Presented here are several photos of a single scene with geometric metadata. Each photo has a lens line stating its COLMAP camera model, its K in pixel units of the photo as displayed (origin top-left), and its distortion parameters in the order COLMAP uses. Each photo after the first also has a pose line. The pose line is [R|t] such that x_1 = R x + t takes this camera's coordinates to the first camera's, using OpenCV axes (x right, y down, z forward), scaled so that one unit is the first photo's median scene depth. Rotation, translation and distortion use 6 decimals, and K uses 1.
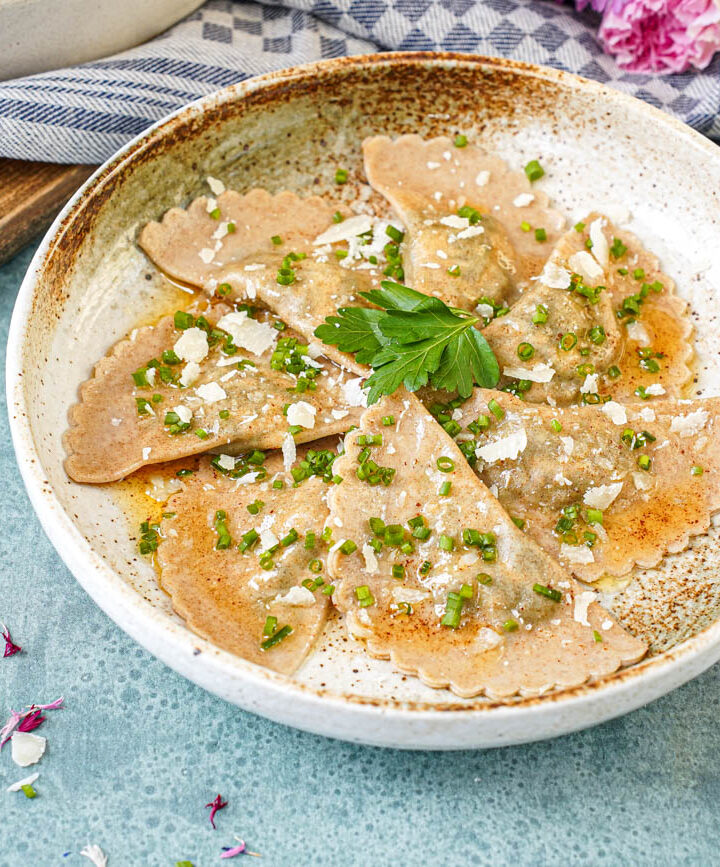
lens RADIAL K [[1874.5, 0, 360.0], [0, 1874.5, 433.5], [0, 0, 1]] dist [0.101988, 0.000000]
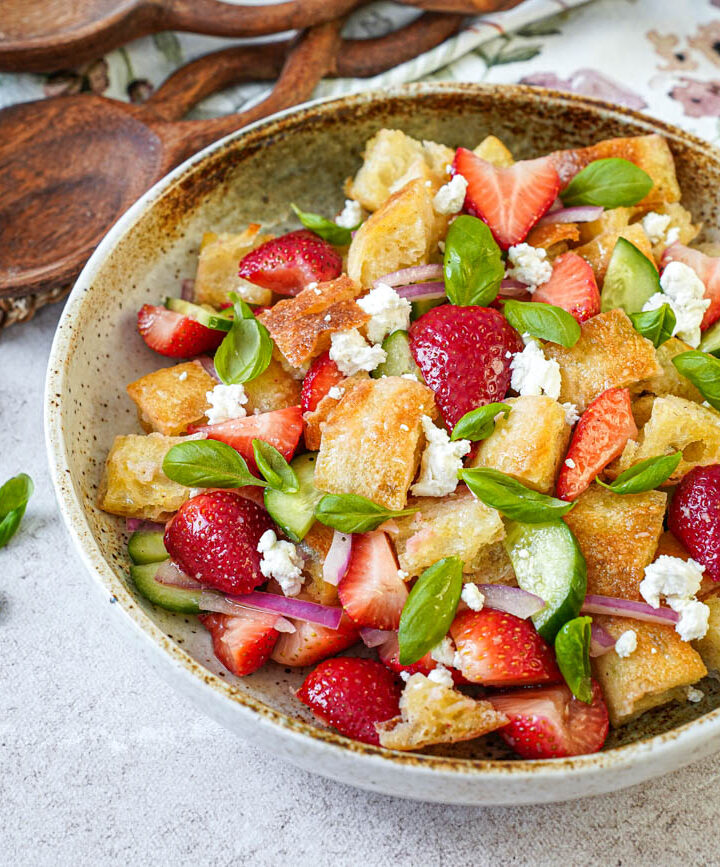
lens RADIAL K [[1607.1, 0, 360.0], [0, 1607.1, 433.5], [0, 0, 1]] dist [-0.008760, 0.000000]
pose [[0.935779, 0.293352, -0.195610, 0.131469], [-0.293090, 0.955584, 0.030950, -0.023507], [0.196001, 0.028369, 0.980193, 0.148618]]
